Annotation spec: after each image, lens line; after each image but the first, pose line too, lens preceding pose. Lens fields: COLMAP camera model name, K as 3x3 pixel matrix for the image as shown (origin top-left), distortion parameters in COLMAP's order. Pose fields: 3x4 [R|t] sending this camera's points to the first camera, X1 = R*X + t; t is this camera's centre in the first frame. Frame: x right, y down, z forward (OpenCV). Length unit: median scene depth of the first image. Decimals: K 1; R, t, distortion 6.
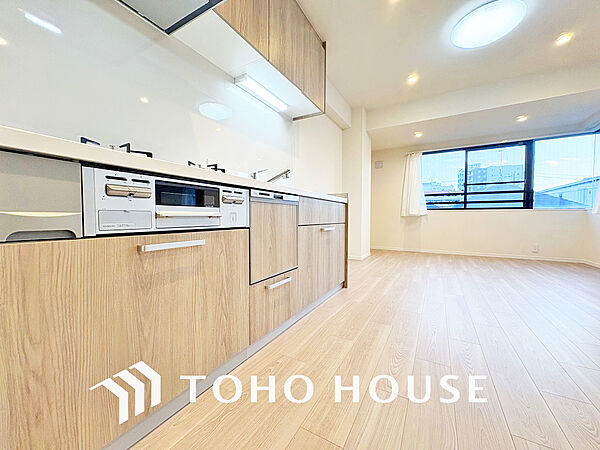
lens RADIAL K [[237.2, 0, 300.0], [0, 237.2, 225.8], [0, 0, 1]] dist [-0.009605, 0.000120]
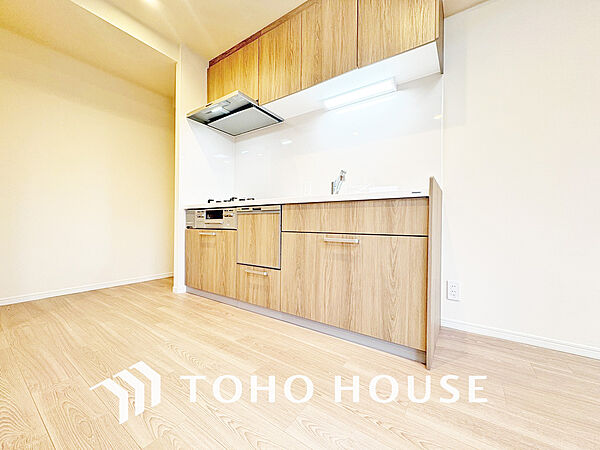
lens RADIAL K [[237.2, 0, 300.1], [0, 237.2, 225.3], [0, 0, 1]] dist [-0.009605, 0.000120]
pose [[-0.074773, -0.005271, -0.997187, 1.315943], [-0.049417, 0.998777, -0.001574, -0.038674], [0.995975, 0.049160, -0.074942, 1.415061]]
